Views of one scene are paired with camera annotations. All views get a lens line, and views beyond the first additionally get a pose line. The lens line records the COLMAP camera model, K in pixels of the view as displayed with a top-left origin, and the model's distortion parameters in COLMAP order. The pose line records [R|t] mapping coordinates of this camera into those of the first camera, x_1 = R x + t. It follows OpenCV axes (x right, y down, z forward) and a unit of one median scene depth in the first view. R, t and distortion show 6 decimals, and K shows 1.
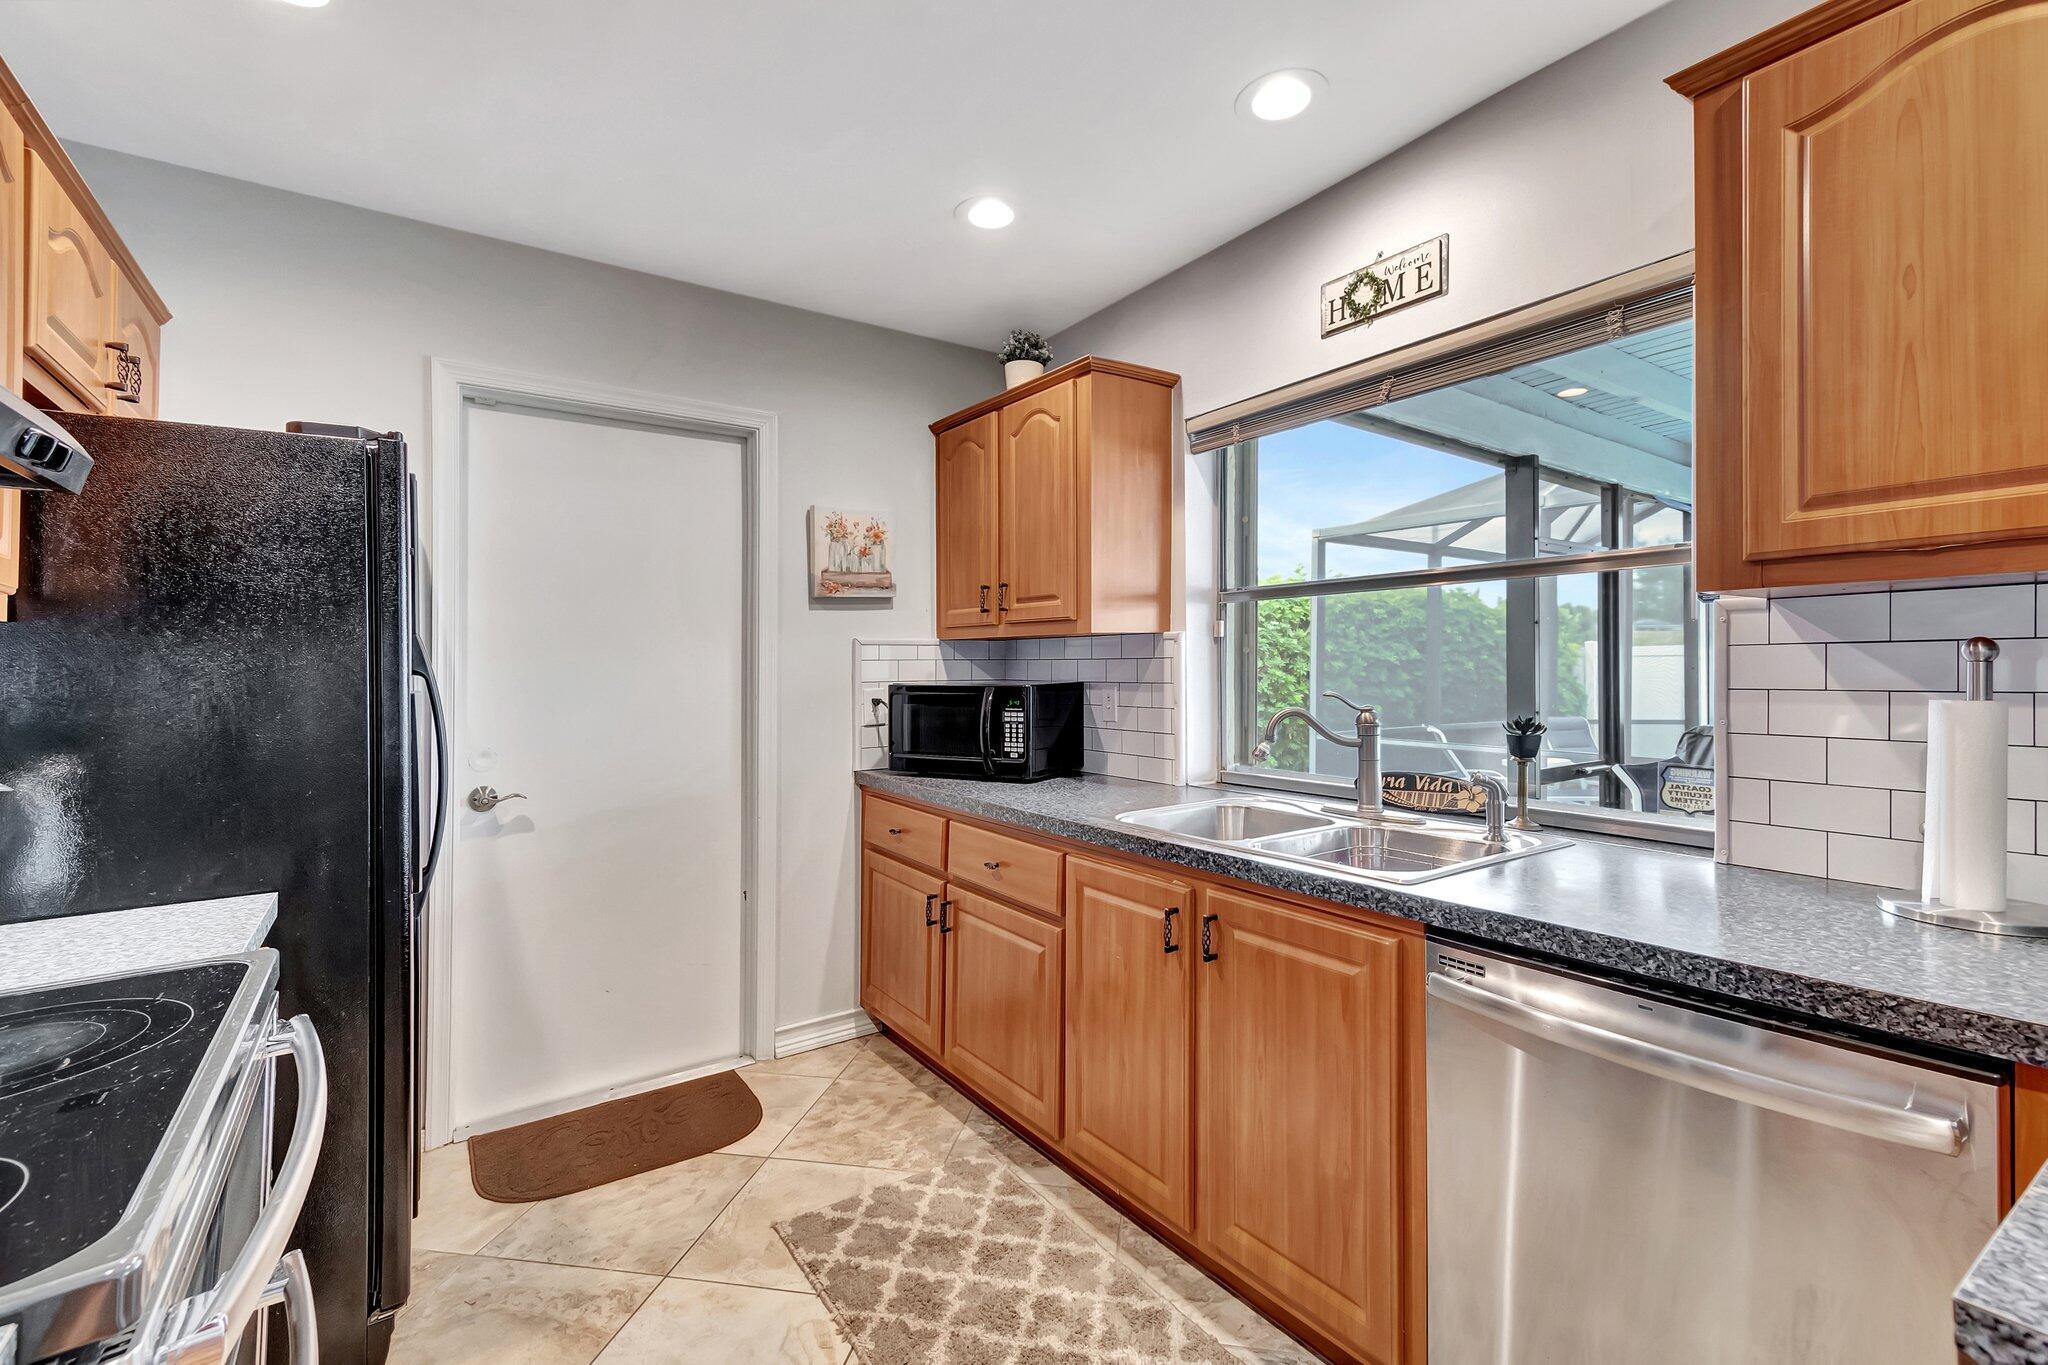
lens RADIAL K [[920.0, 0, 1023.4], [0, 920.0, 656.6], [0, 0, 1]] dist [0.010244, -0.002699]
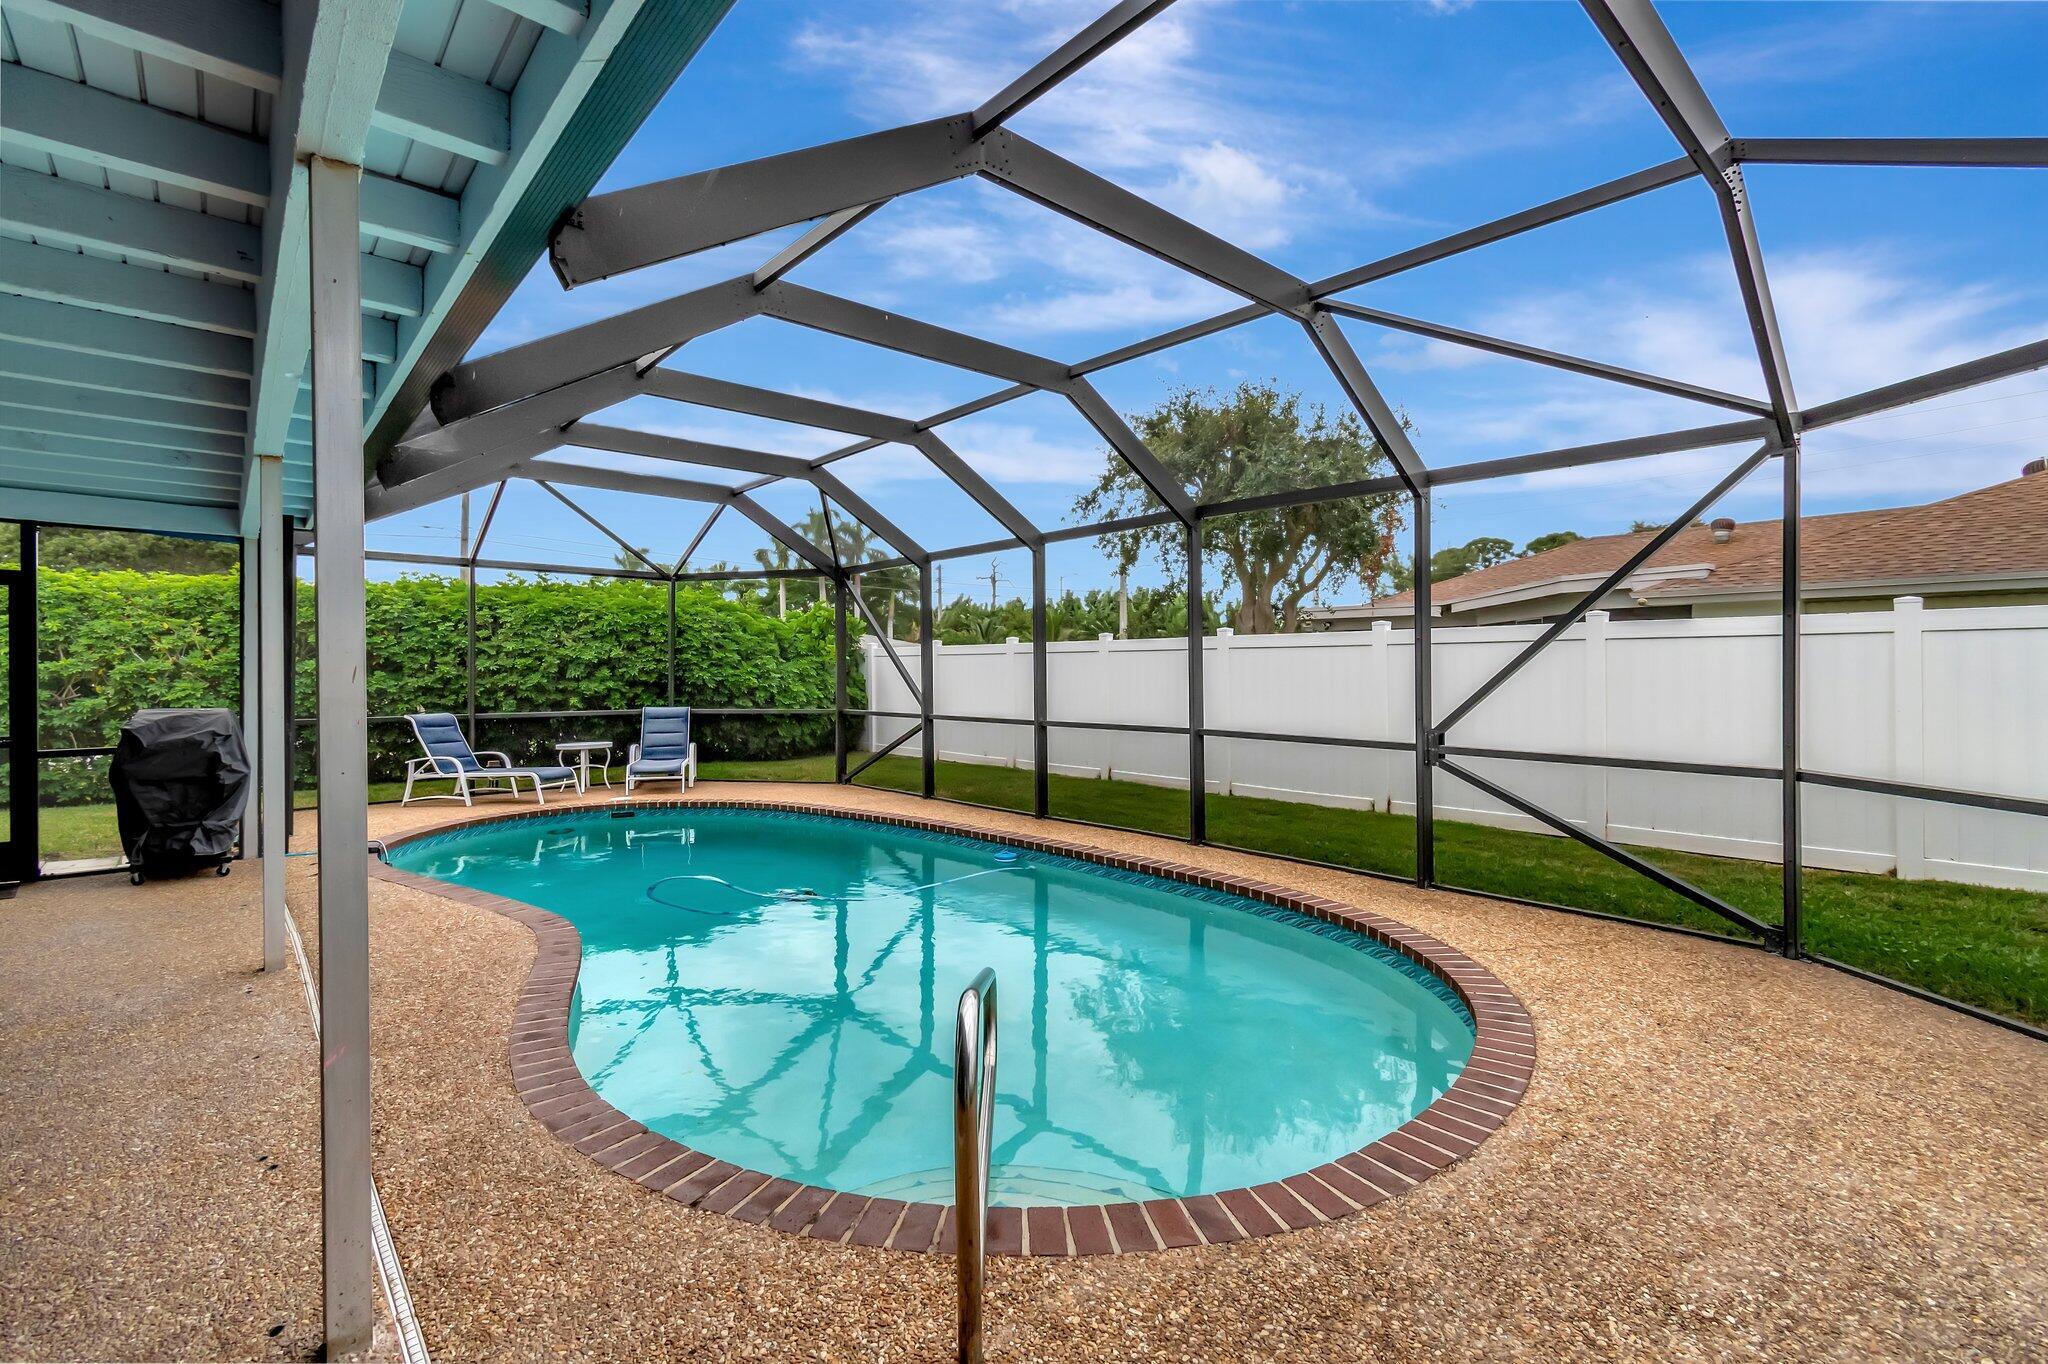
lens RADIAL K [[920.0, 0, 992.9], [0, 920.0, 657.7], [0, 0, 1]] dist [0.010244, -0.002699]
pose [[0.992830, 0.008666, 0.119218, 3.101889], [-0.009580, 0.999929, 0.007094, -0.037991], [-0.119148, -0.008186, 0.992843, -0.807195]]
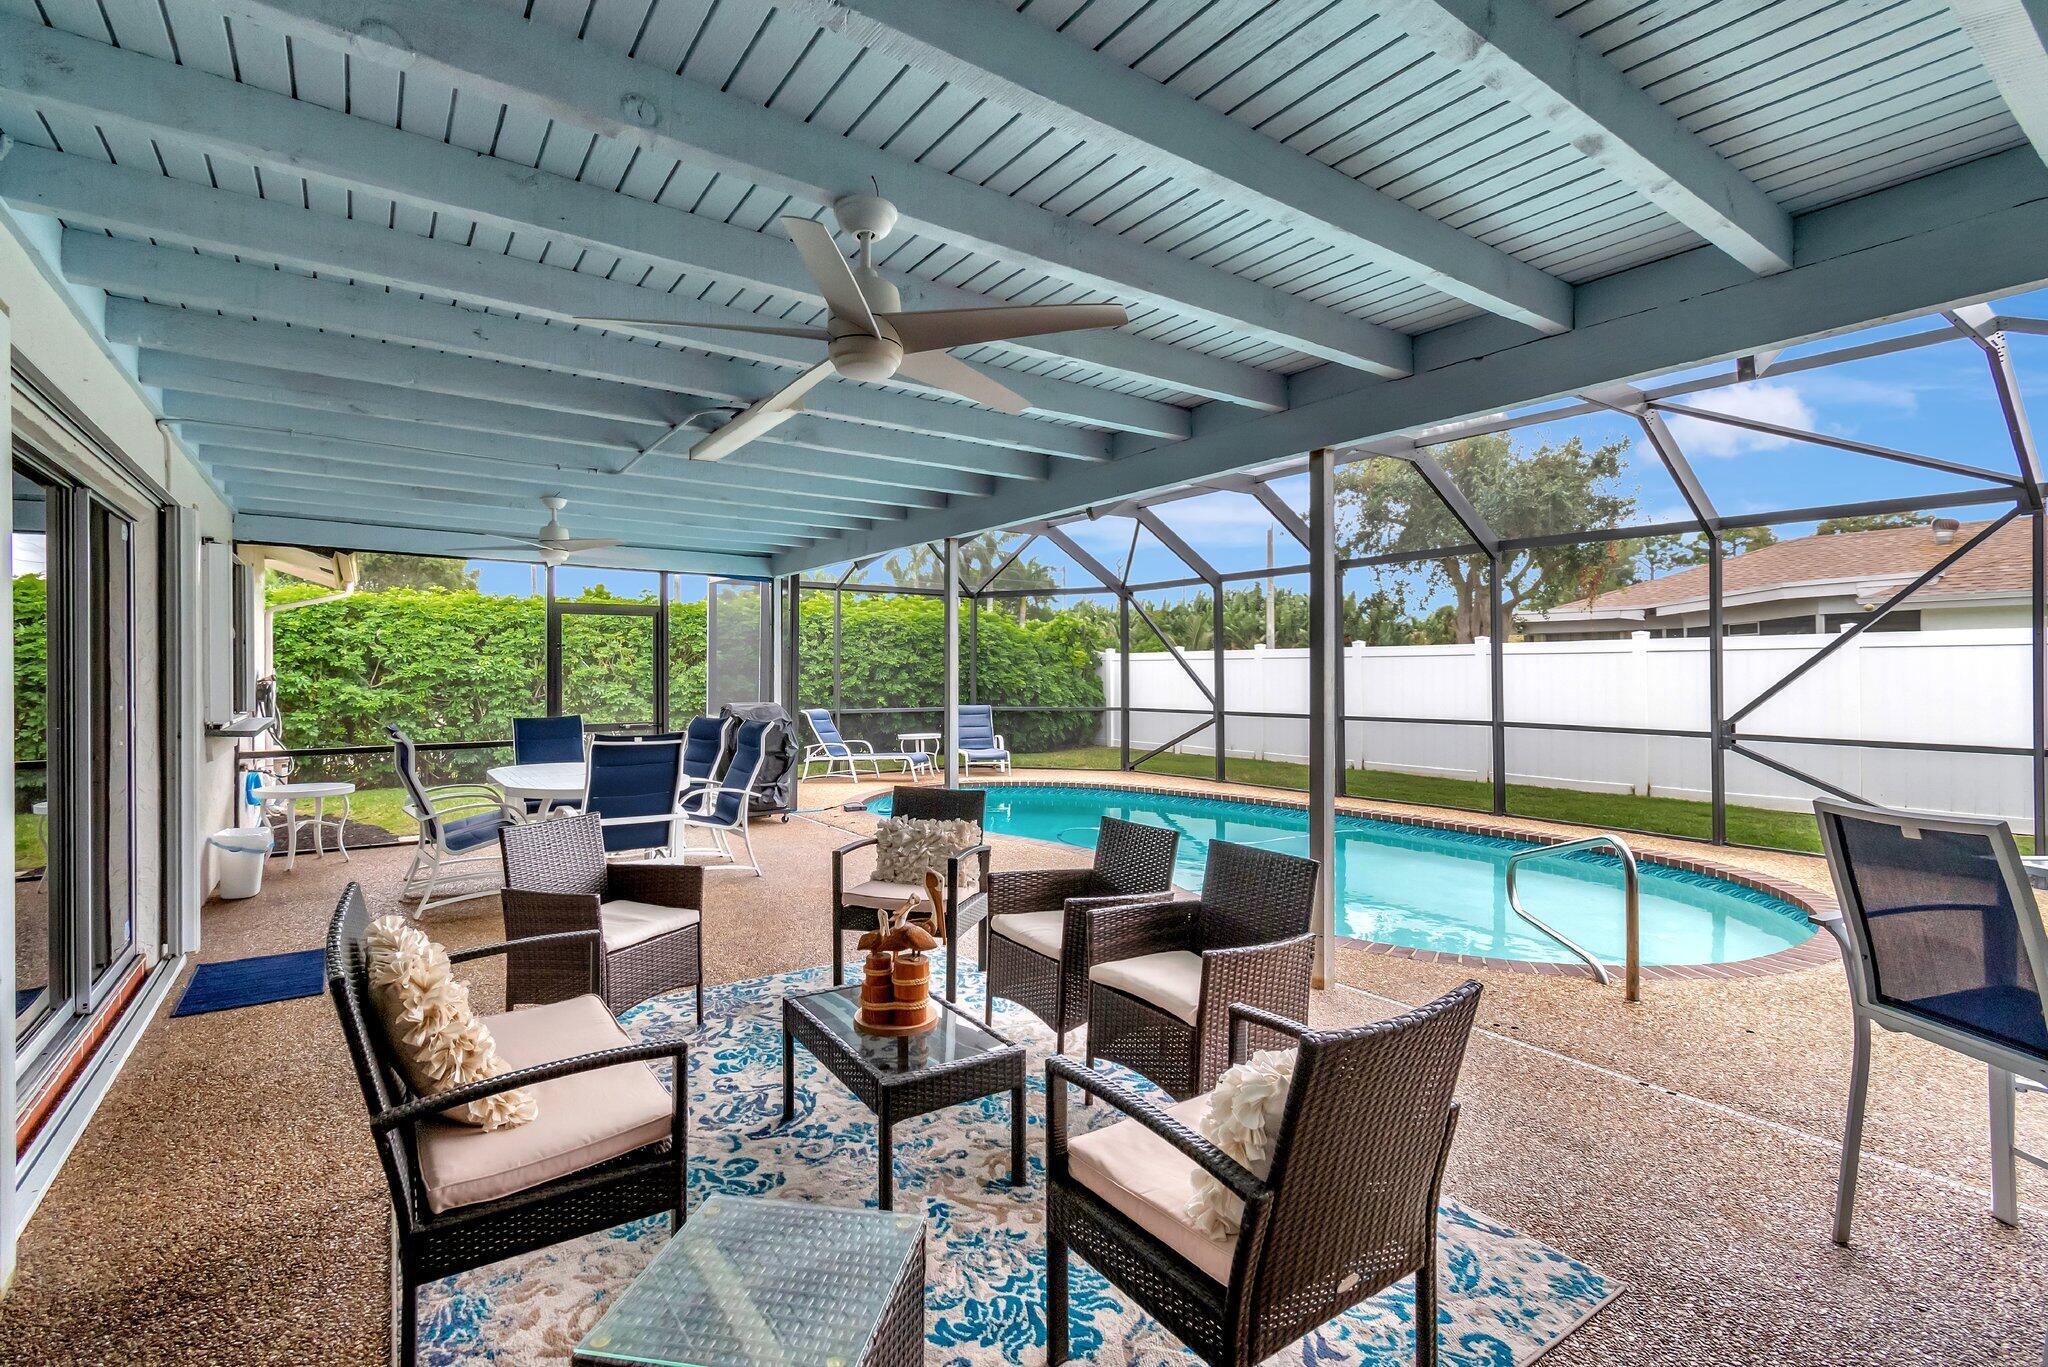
lens RADIAL K [[920.0, 0, 1017.8], [0, 920.0, 665.3], [0, 0, 1]] dist [0.010244, -0.002699]
pose [[0.999933, 0.005615, 0.010092, 2.323894], [-0.005768, 0.999868, 0.015177, -0.059568], [-0.010005, -0.015234, 0.999834, -1.458537]]
